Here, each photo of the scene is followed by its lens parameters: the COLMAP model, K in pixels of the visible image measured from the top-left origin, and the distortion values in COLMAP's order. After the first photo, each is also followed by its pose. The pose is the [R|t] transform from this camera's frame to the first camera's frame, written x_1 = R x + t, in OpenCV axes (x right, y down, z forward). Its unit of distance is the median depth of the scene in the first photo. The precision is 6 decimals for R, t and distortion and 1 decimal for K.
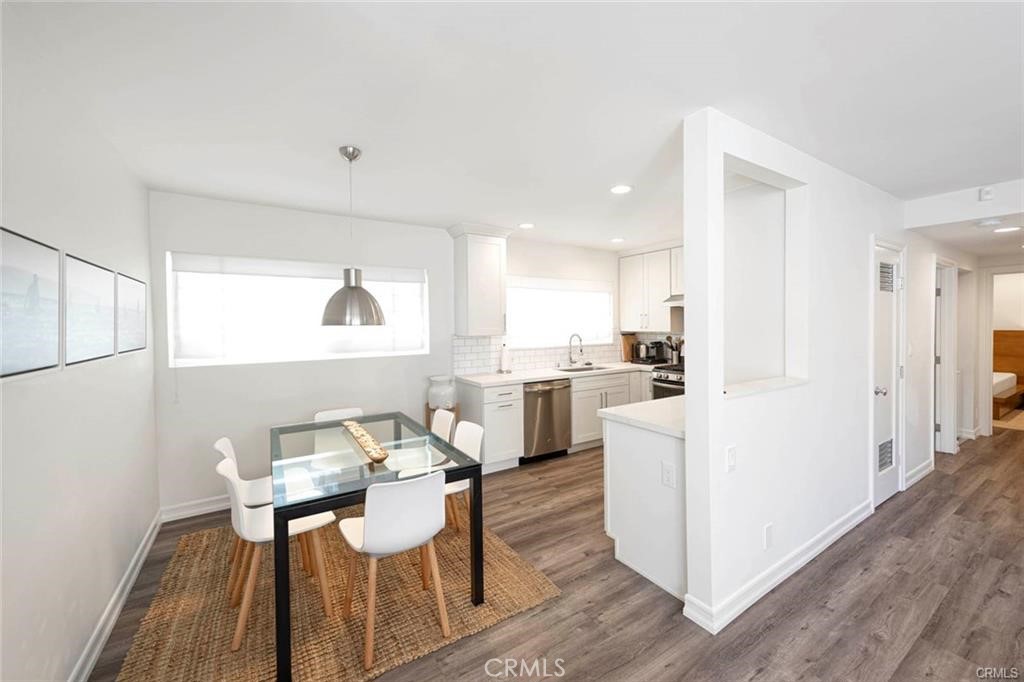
lens RADIAL K [[396.3, 0, 516.2], [0, 396.3, 336.9], [0, 0, 1]] dist [0.003665, 0.000296]
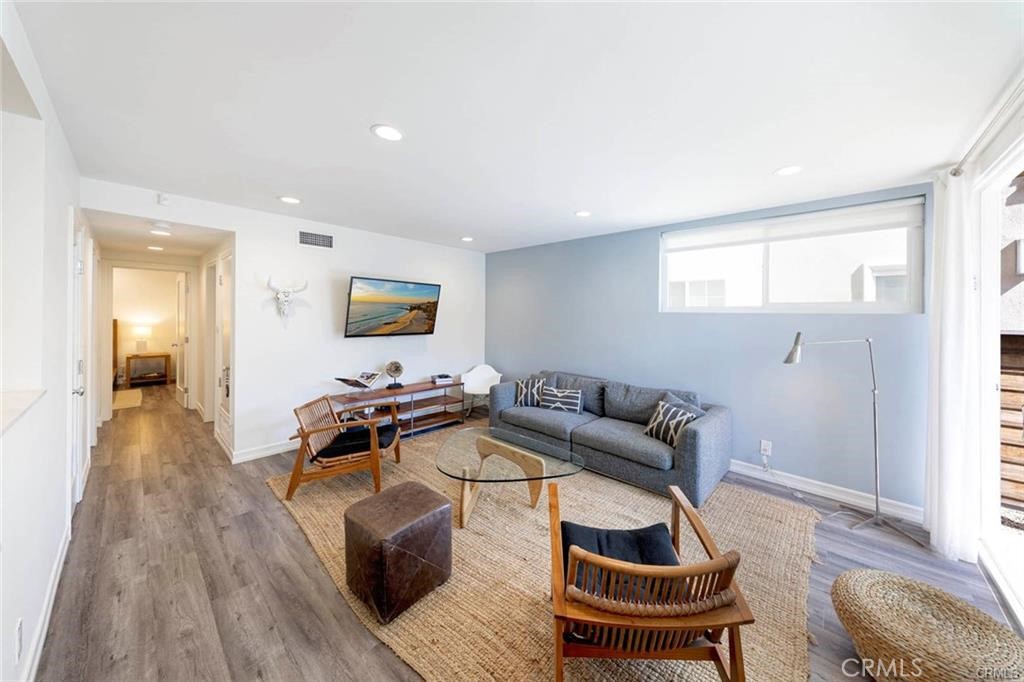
lens RADIAL K [[351.8, 0, 571.3], [0, 351.8, 311.7], [0, 0, 1]] dist [0.004416, -0.000080]
pose [[-0.325911, 0.014089, 0.945295, -0.144187], [0.018540, 0.999792, -0.008509, -0.008805], [-0.945219, 0.014752, -0.326105, 0.222379]]
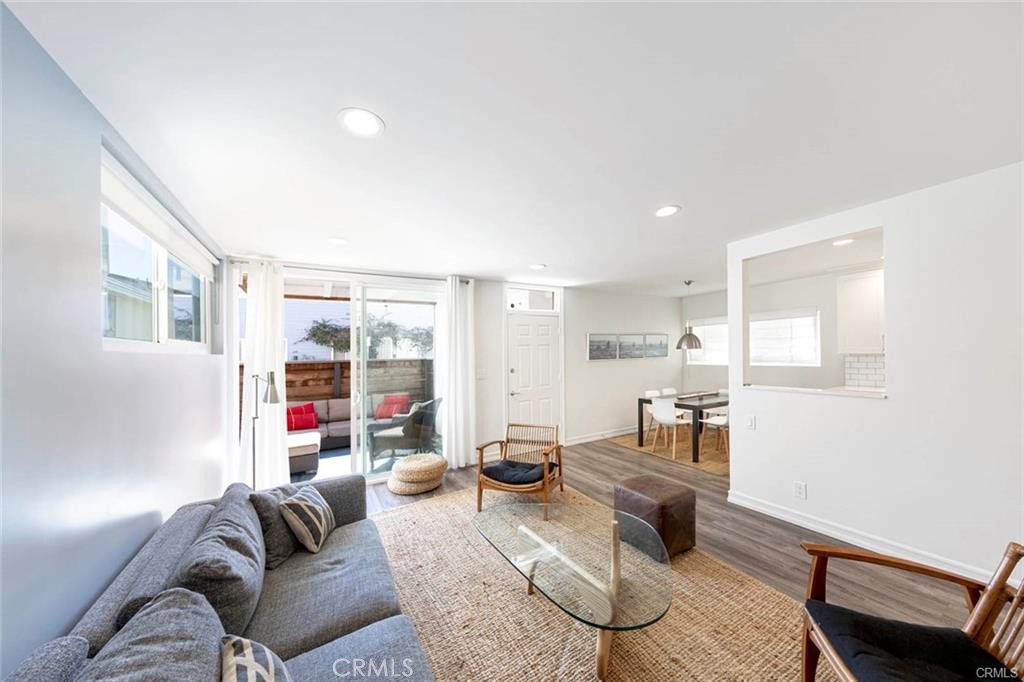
lens RADIAL K [[351.8, 0, 510.9], [0, 351.8, 338.1], [0, 0, 1]] dist [0.004416, -0.000080]
pose [[-0.060905, -0.028451, -0.997738, 1.961194], [-0.006708, 0.999583, -0.028094, -0.027585], [0.998121, 0.004982, -0.061071, -0.010643]]
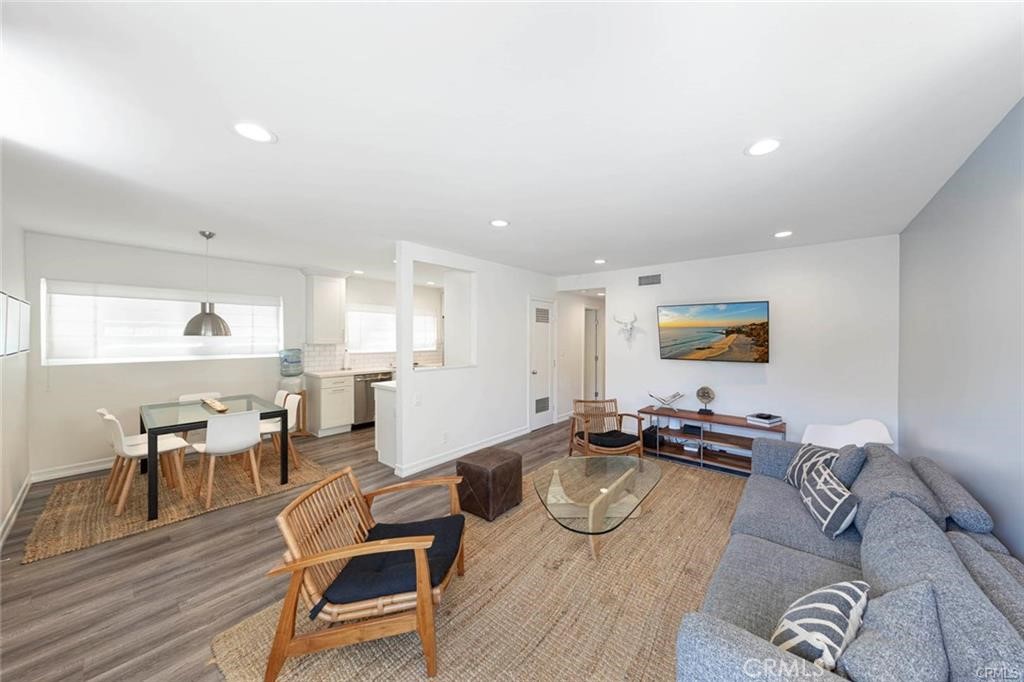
lens RADIAL K [[351.8, 0, 534.8], [0, 351.8, 342.4], [0, 0, 1]] dist [0.004416, -0.000080]
pose [[0.954411, 0.007917, 0.298390, 0.482852], [-0.002561, 0.999829, -0.018335, 0.023812], [-0.298484, 0.016735, 0.954268, -0.873104]]
